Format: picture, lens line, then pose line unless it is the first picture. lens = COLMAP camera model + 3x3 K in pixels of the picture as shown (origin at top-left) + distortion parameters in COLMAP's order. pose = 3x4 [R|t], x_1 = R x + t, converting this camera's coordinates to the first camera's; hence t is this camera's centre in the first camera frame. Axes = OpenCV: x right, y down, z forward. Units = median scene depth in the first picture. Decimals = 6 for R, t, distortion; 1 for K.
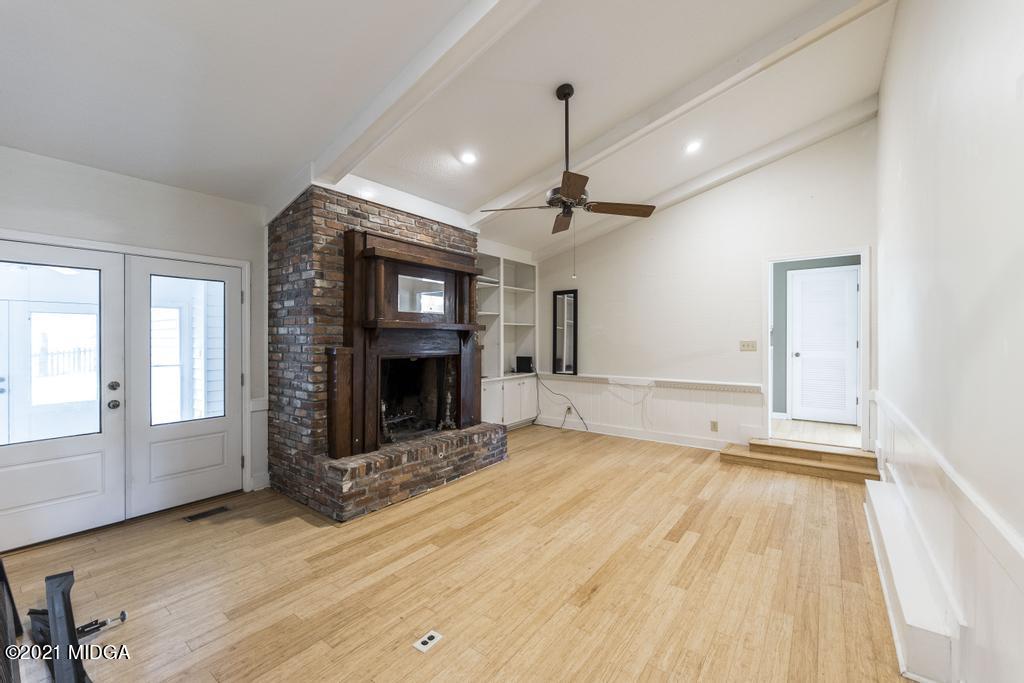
lens RADIAL K [[433.9, 0, 511.7], [0, 433.9, 338.2], [0, 0, 1]] dist [-0.003140, -0.000415]
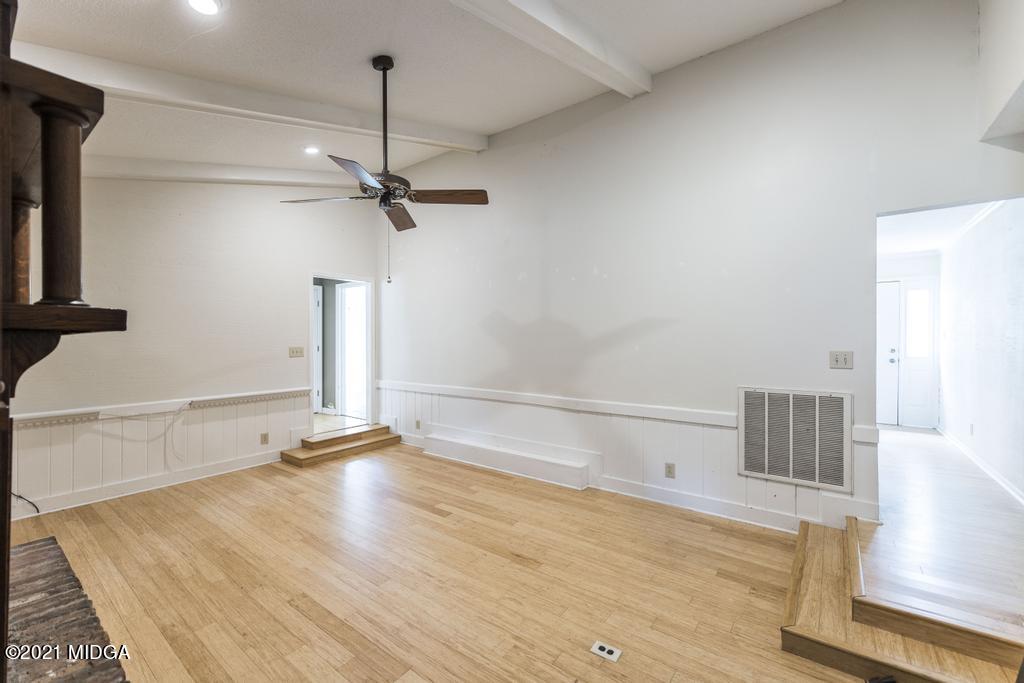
lens RADIAL K [[401.7, 0, 531.5], [0, 401.7, 339.0], [0, 0, 1]] dist [0.000677, 0.000054]
pose [[-0.022419, 0.001606, 0.999747, -0.612145], [0.004101, 0.999990, -0.001514, -0.013078], [-0.999740, 0.004066, -0.022425, 0.649623]]
